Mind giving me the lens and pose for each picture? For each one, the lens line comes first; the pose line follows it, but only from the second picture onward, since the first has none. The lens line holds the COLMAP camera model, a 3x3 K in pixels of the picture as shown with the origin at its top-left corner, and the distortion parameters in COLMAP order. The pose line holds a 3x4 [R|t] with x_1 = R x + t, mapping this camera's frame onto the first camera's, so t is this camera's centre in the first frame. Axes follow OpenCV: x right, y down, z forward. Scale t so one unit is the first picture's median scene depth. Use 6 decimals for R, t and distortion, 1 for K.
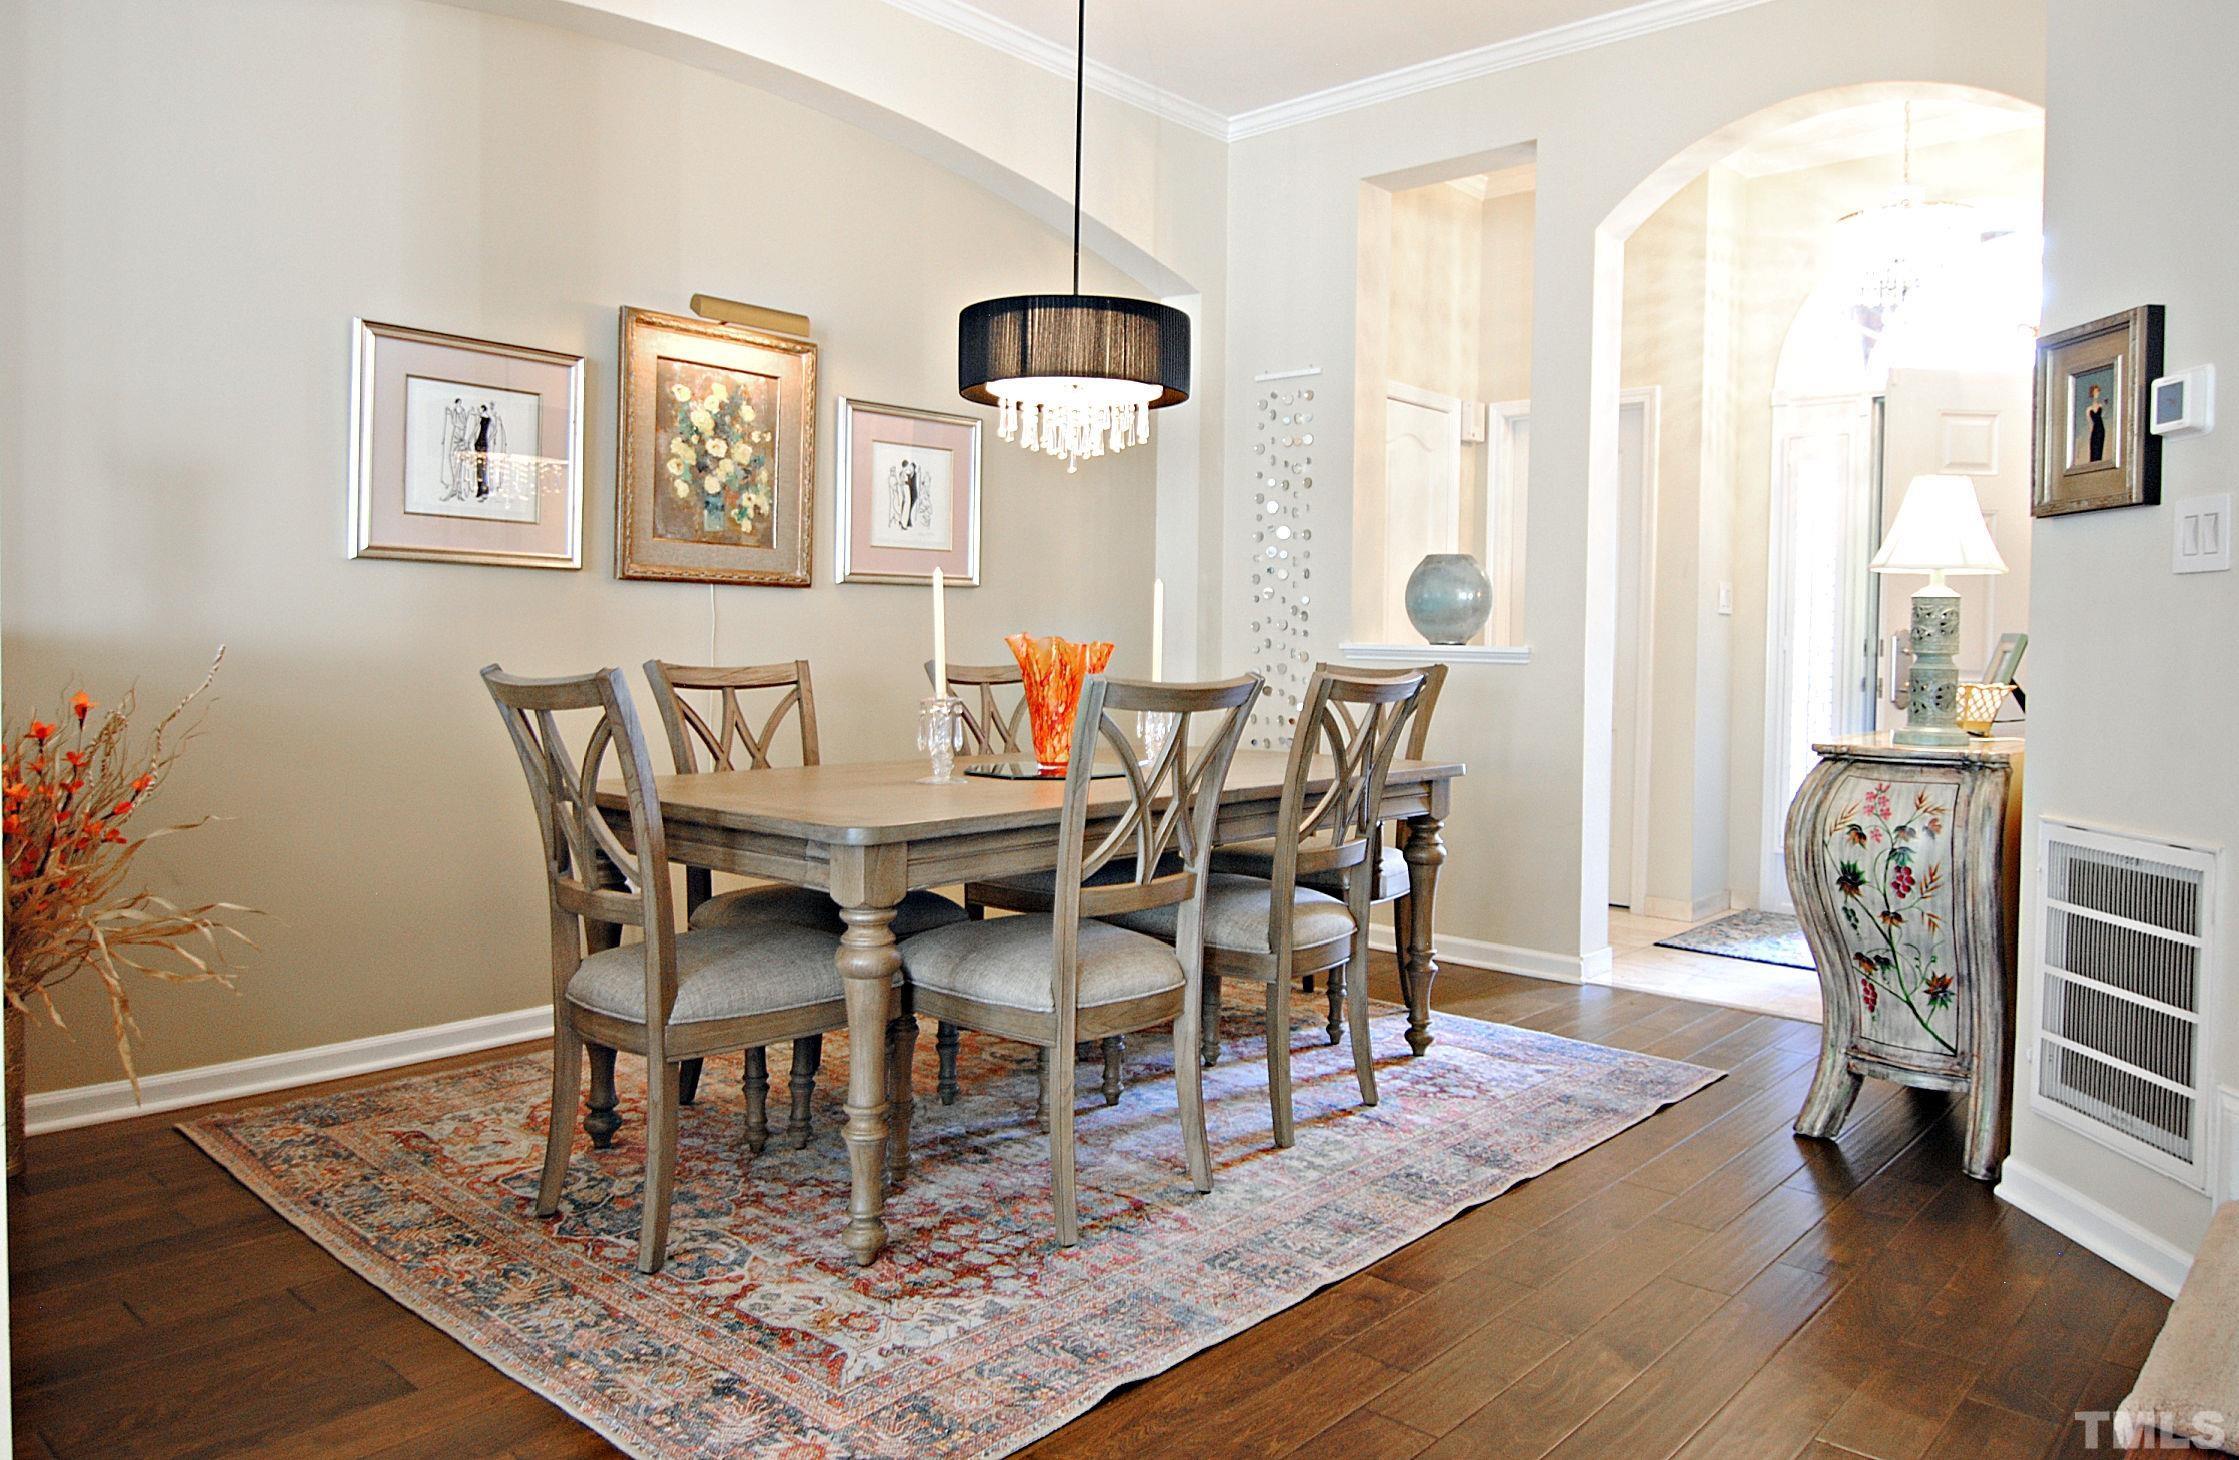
lens RADIAL K [[1497.0, 0, 1167.0], [0, 1497.0, 681.5], [0, 0, 1]] dist [-0.004392, -0.002261]
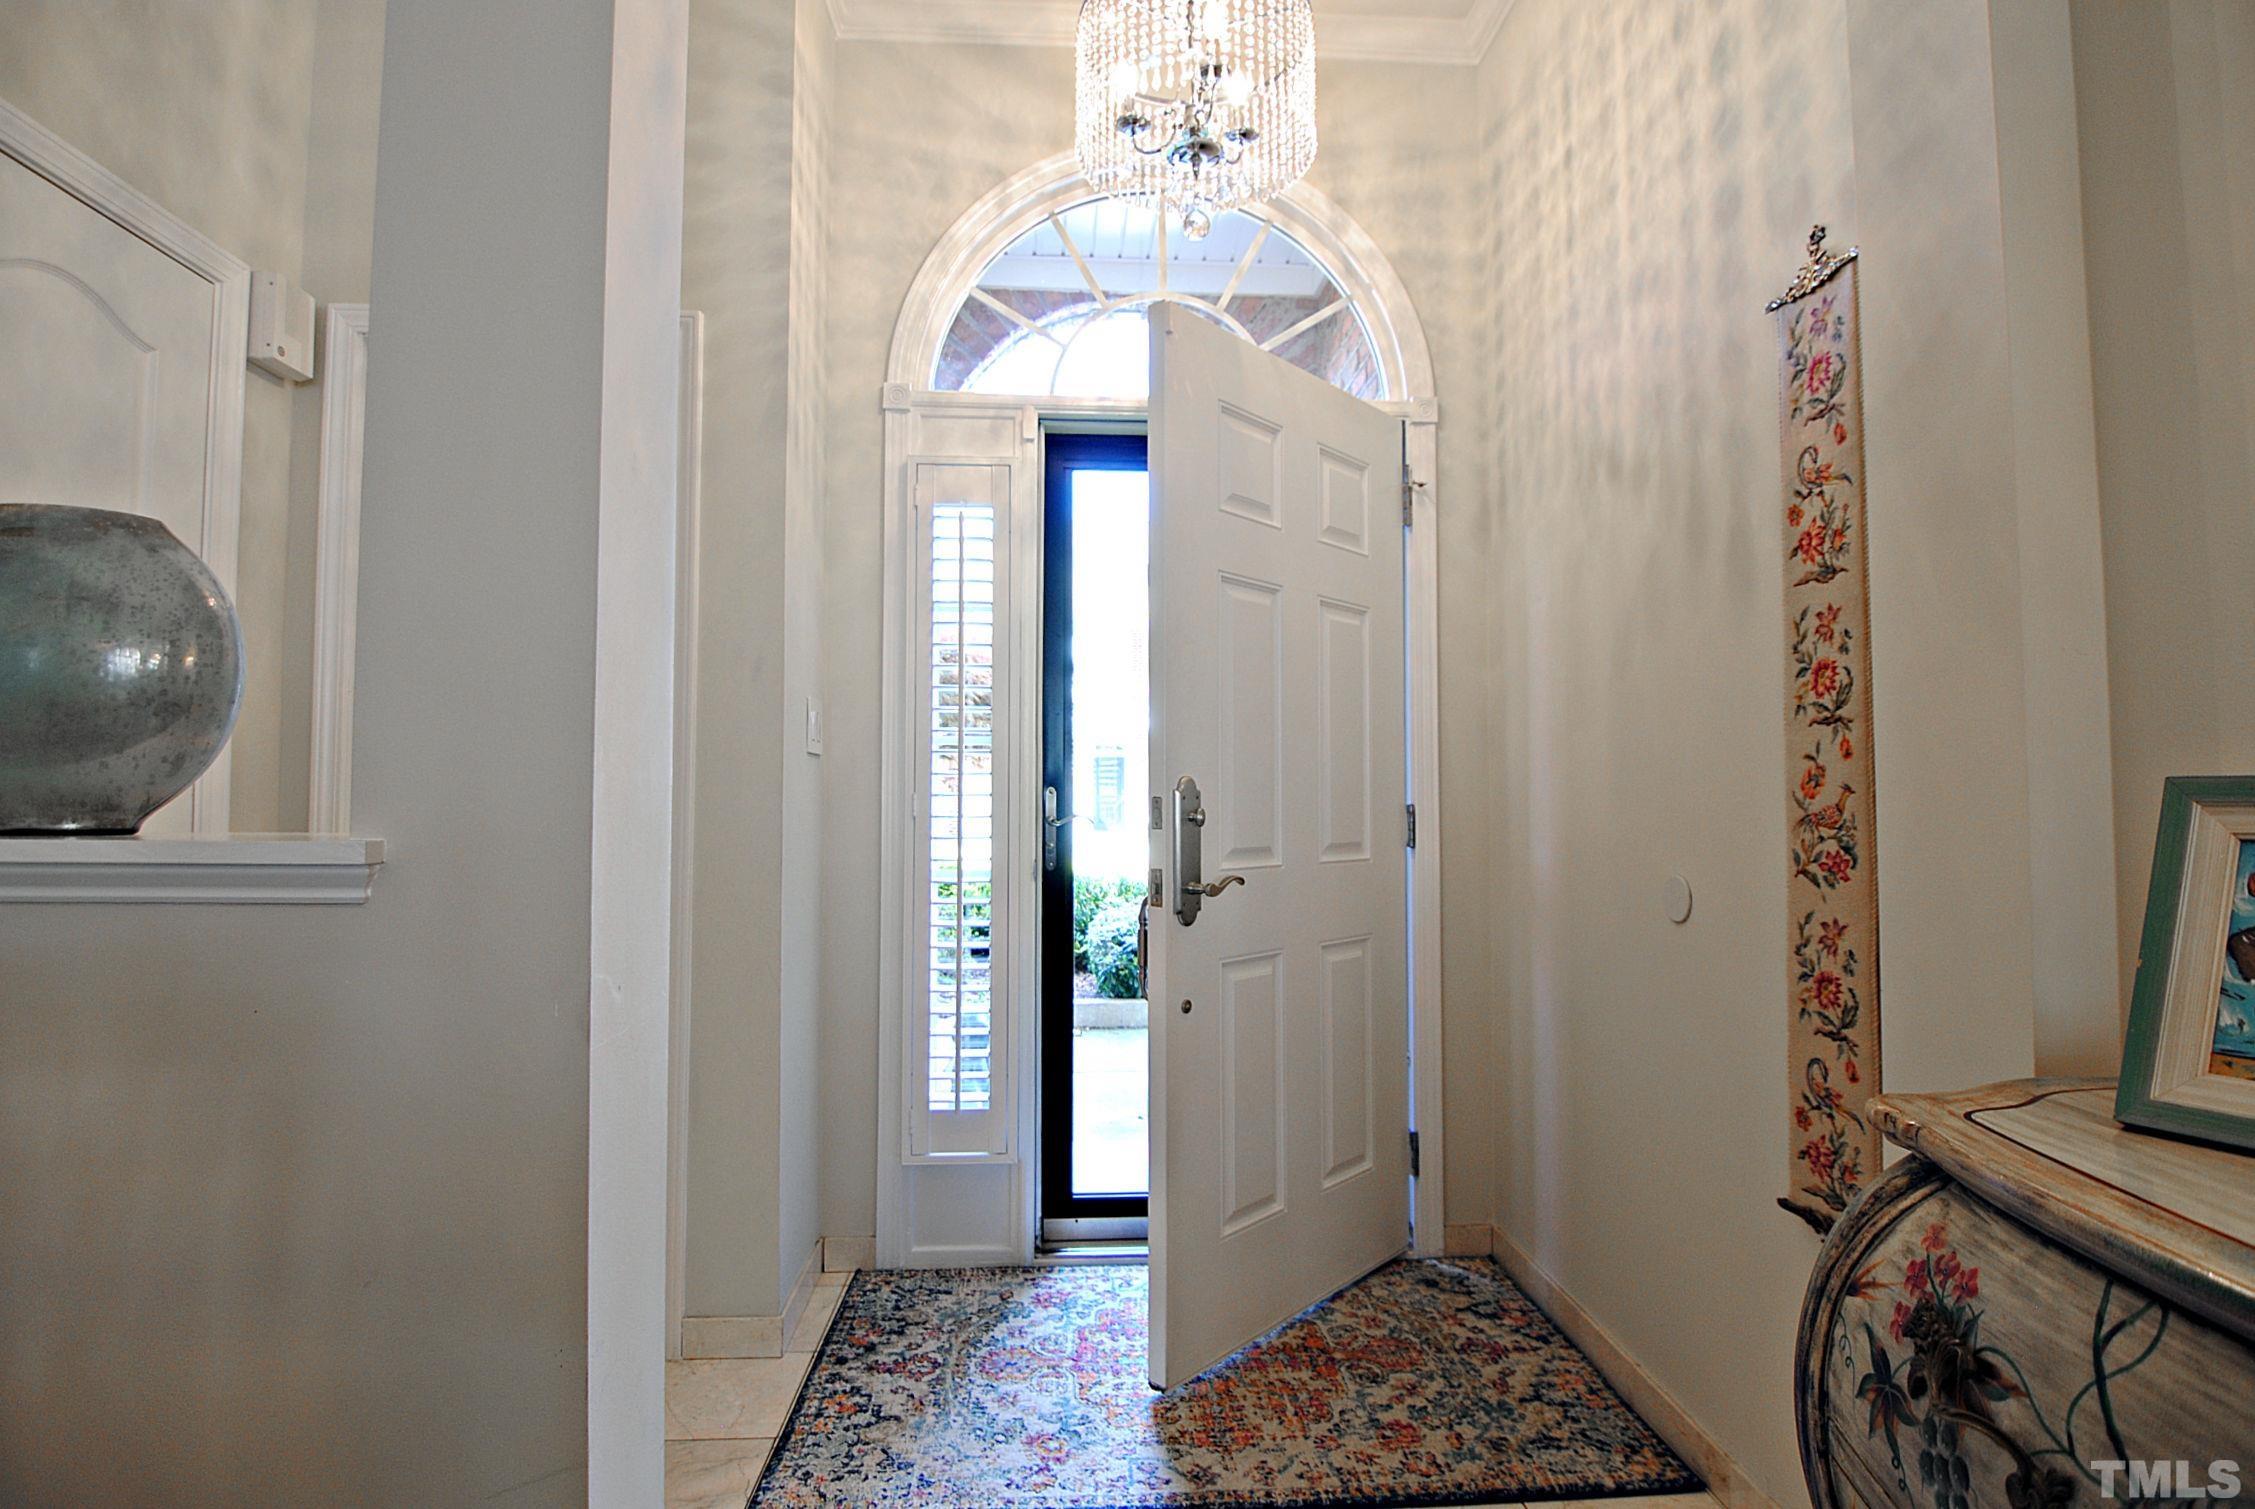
lens RADIAL K [[1116.2, 0, 1130.3], [0, 1116.2, 750.9], [0, 0, 1]] dist [0.001579, -0.015286]
pose [[0.712023, 0.016154, 0.701970, 0.262423], [0.030131, 0.998112, -0.053531, -0.031948], [-0.701509, 0.059266, 0.710192, 1.003406]]
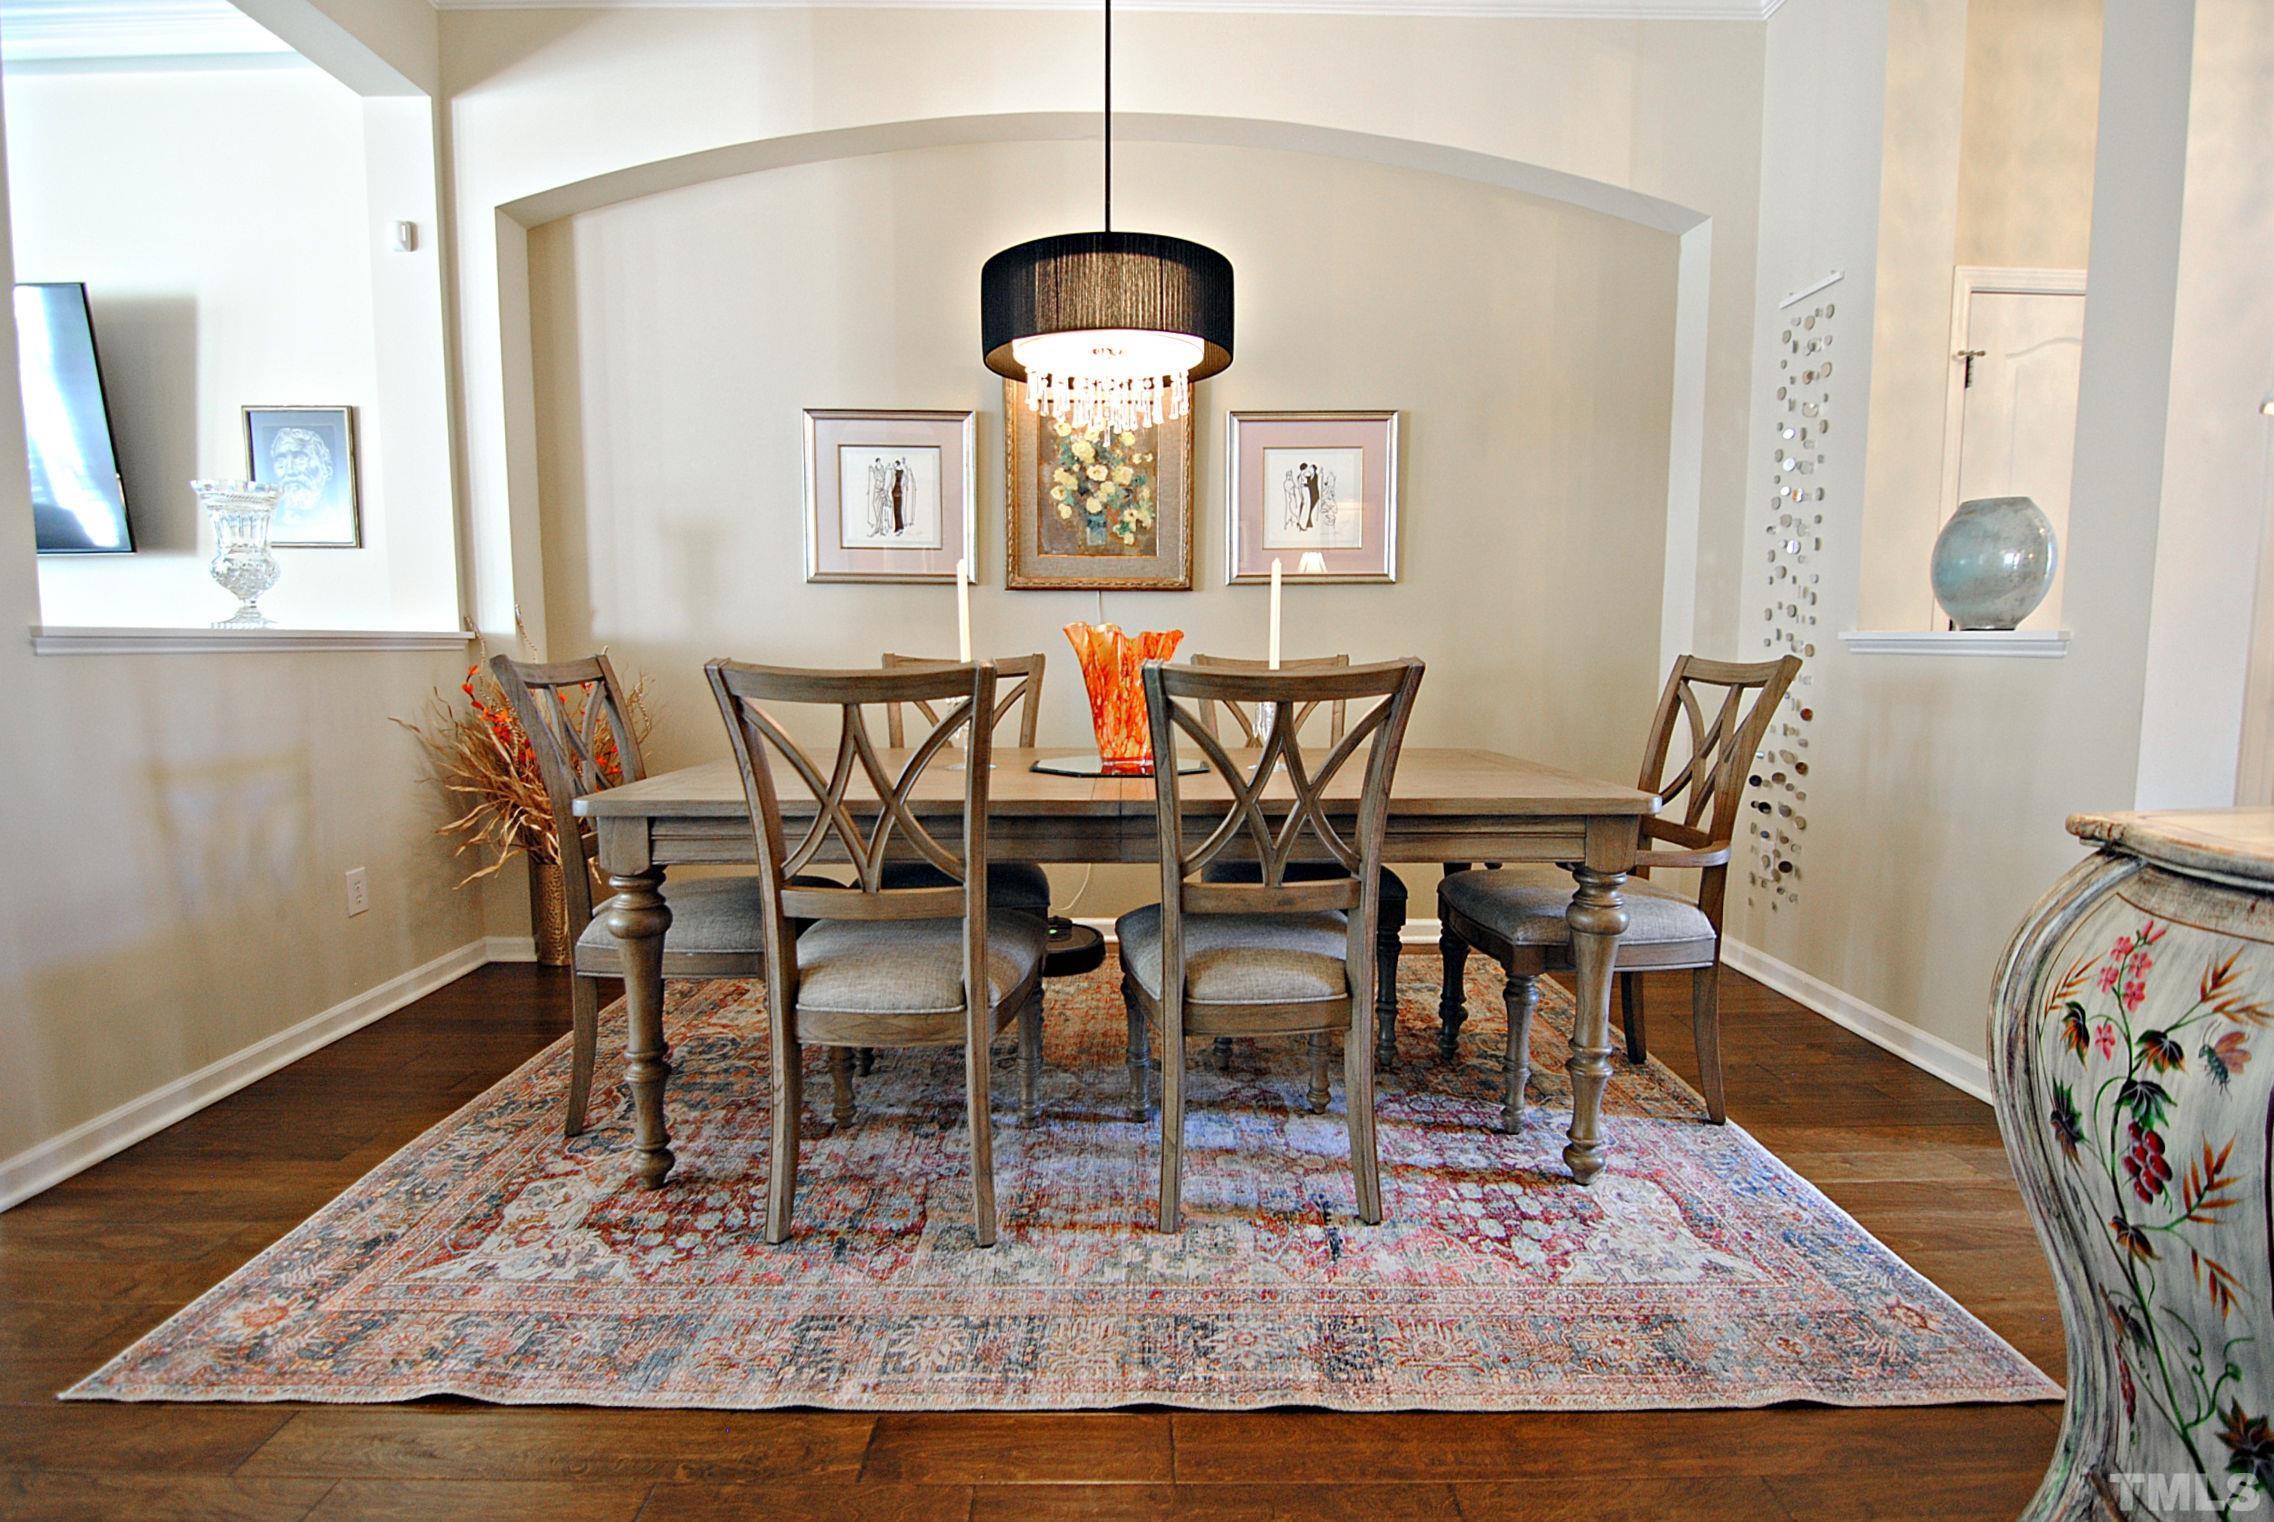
lens RADIAL K [[1125.6, 0, 1139.8], [0, 1125.6, 757.4], [0, 0, 1]] dist [0.001579, -0.015286]
pose [[0.666021, 0.060935, -0.743440, 0.447535], [-0.011186, 0.997362, 0.071726, 0.002017], [0.745849, -0.039455, 0.664946, 0.500586]]
